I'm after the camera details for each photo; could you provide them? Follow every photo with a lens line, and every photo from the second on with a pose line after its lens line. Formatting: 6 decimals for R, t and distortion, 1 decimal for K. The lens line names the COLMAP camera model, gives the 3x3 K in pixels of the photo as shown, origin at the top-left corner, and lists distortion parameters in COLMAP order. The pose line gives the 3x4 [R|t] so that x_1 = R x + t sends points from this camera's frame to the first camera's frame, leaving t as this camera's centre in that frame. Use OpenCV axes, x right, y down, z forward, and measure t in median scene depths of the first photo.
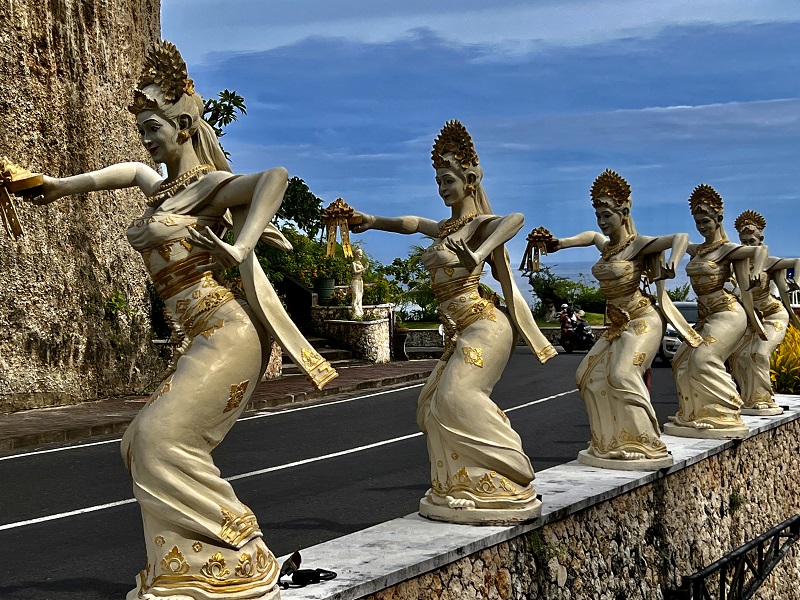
lens RADIAL K [[1362.2, 0, 399.9], [0, 1362.2, 303.8], [0, 0, 1]] dist [0.139784, 0.000000]
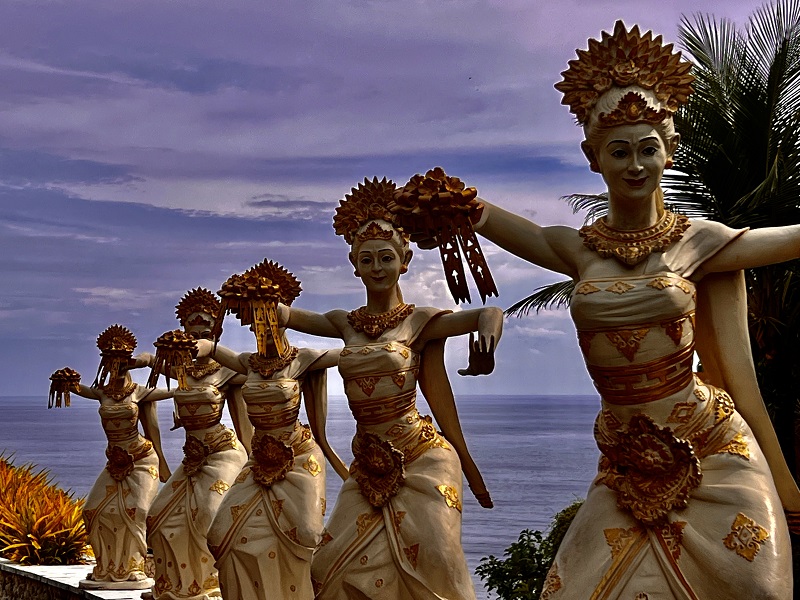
lens RADIAL K [[1735.4, 0, 397.9], [0, 1735.4, 294.7], [0, 0, 1]] dist [0.182201, 0.000000]
pose [[0.725339, 0.060599, 0.685719, -0.464414], [0.005236, 0.995603, -0.093524, 0.012942], [-0.688372, 0.071427, 0.721833, 0.251543]]
